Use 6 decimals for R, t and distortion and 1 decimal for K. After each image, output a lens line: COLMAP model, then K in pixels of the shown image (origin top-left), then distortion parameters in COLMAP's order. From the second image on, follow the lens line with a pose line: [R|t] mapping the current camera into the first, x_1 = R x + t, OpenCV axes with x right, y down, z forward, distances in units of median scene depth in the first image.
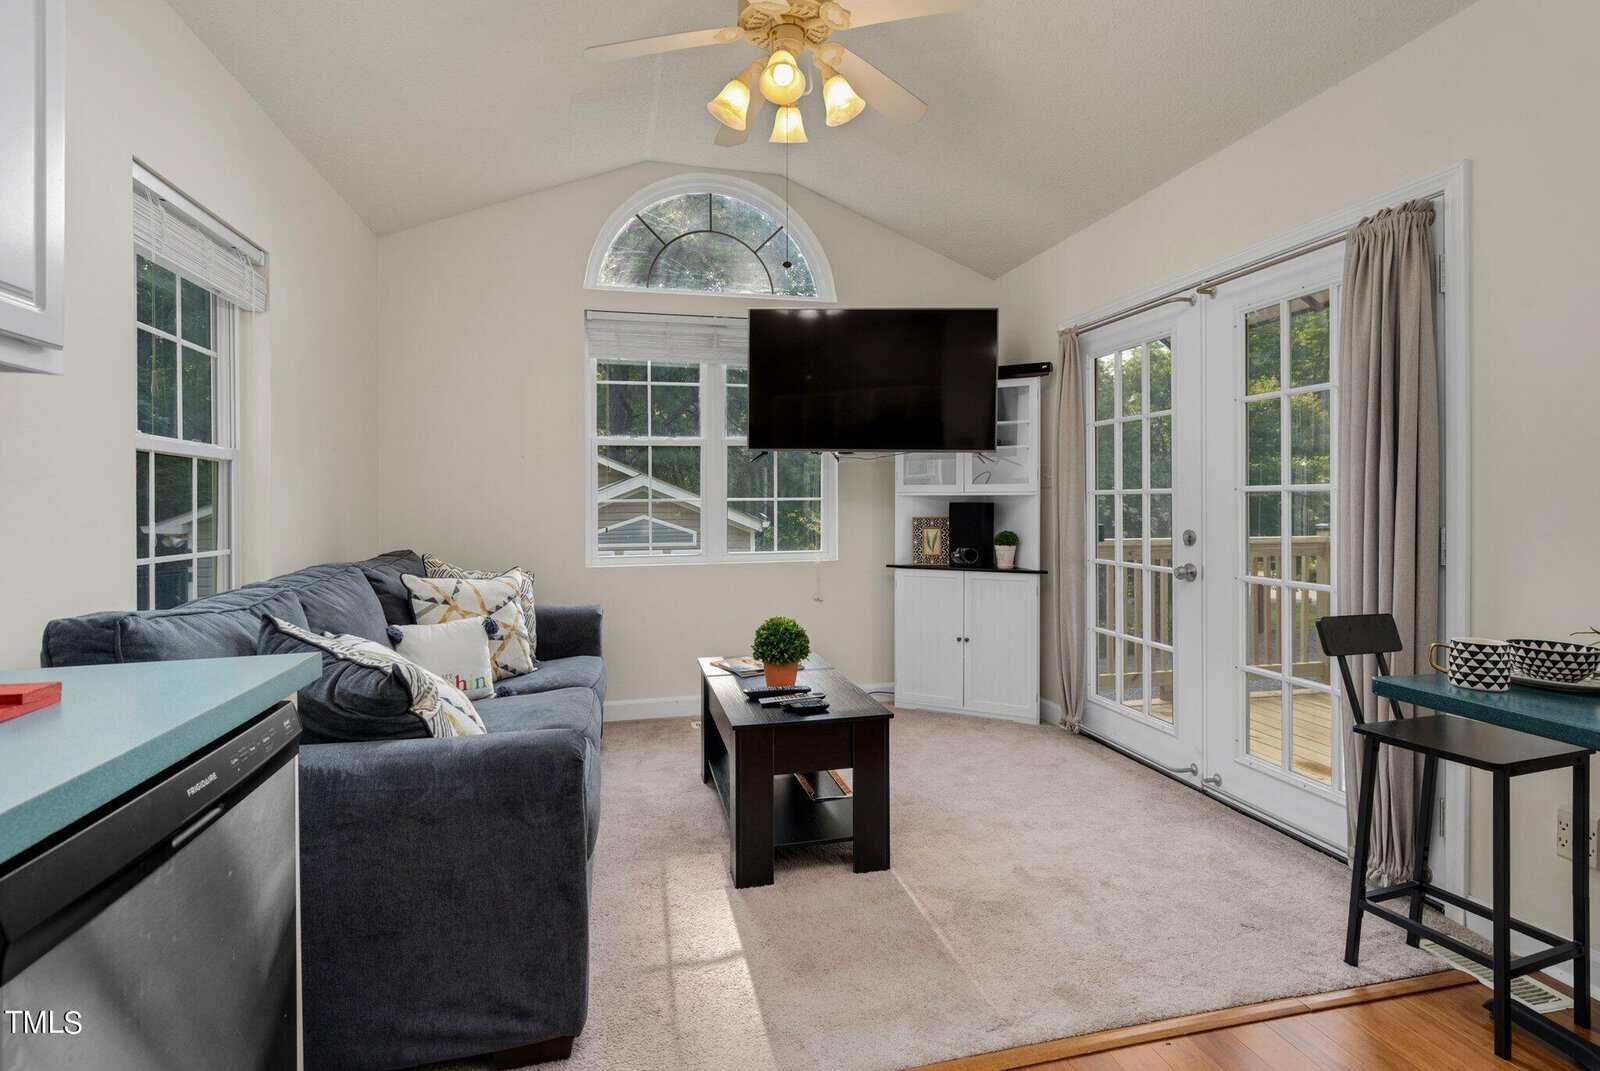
lens RADIAL K [[795.5, 0, 799.6], [0, 795.5, 508.0], [0, 0, 1]] dist [0.000500, 0.000271]
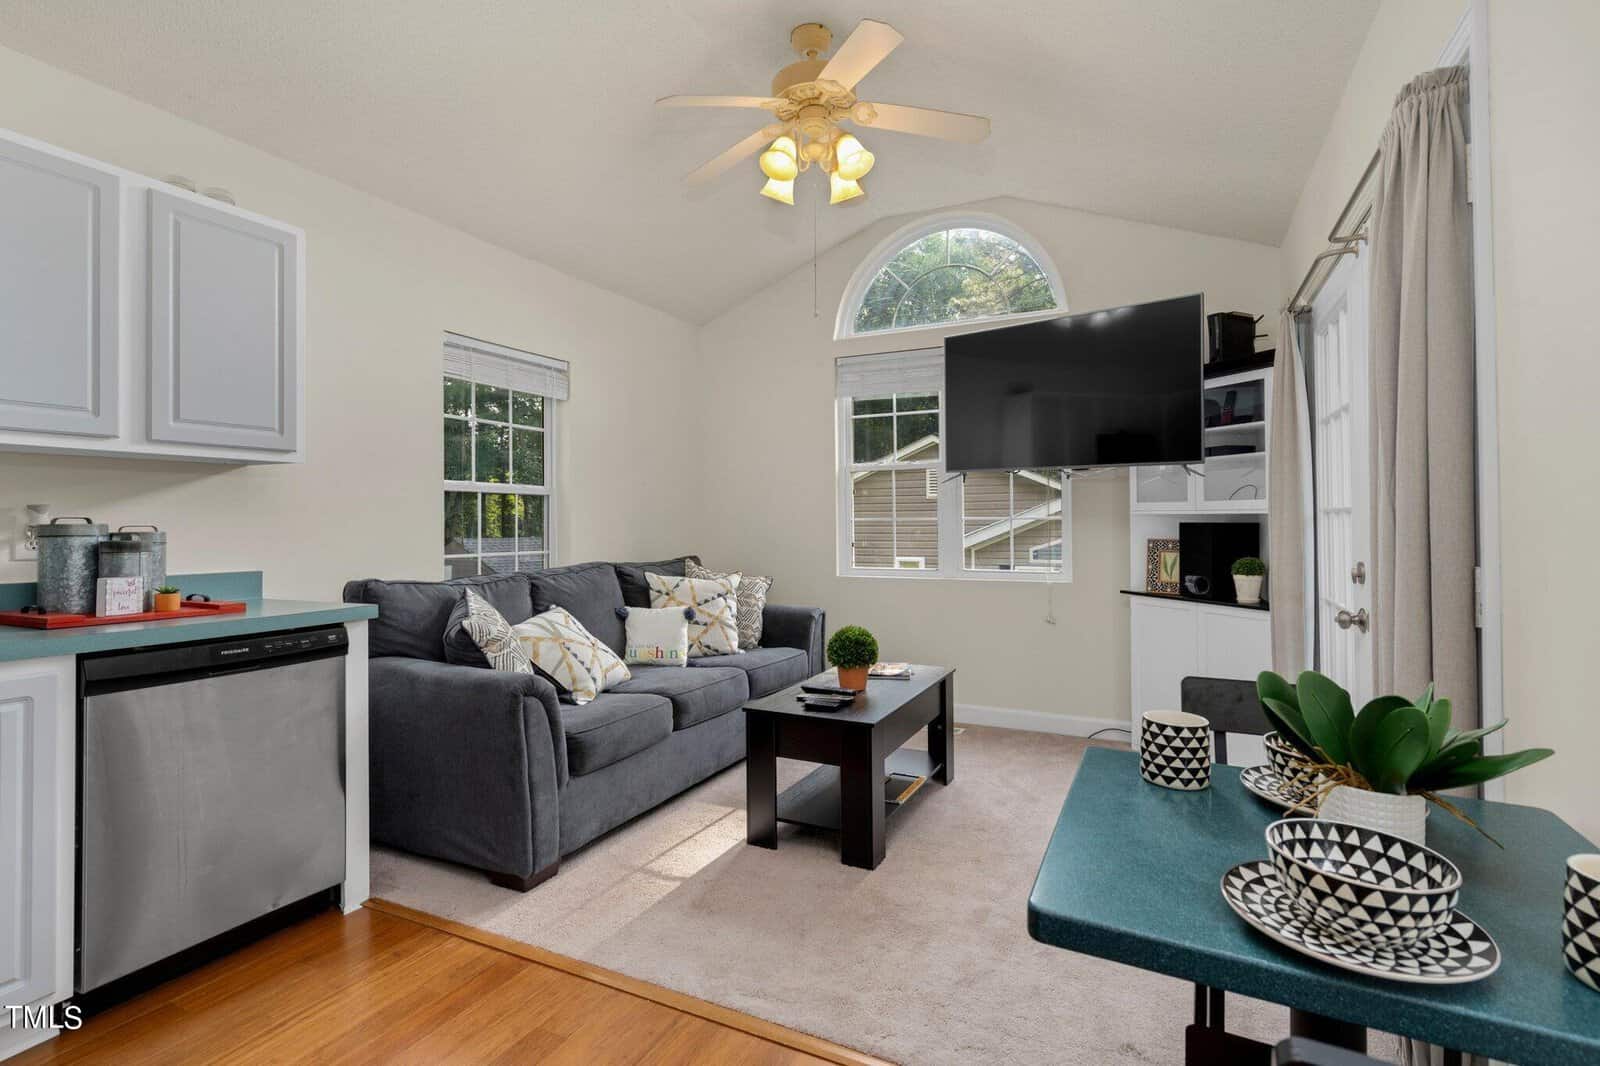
lens RADIAL K [[765.3, 0, 800.0], [0, 765.3, 533.0], [0, 0, 1]] dist [-0.033746, 0.000078]
pose [[0.751698, 0.013208, -0.659375, 0.558651], [-0.005204, 0.999887, 0.014096, -0.006653], [0.659487, -0.007164, 0.751682, 0.142163]]
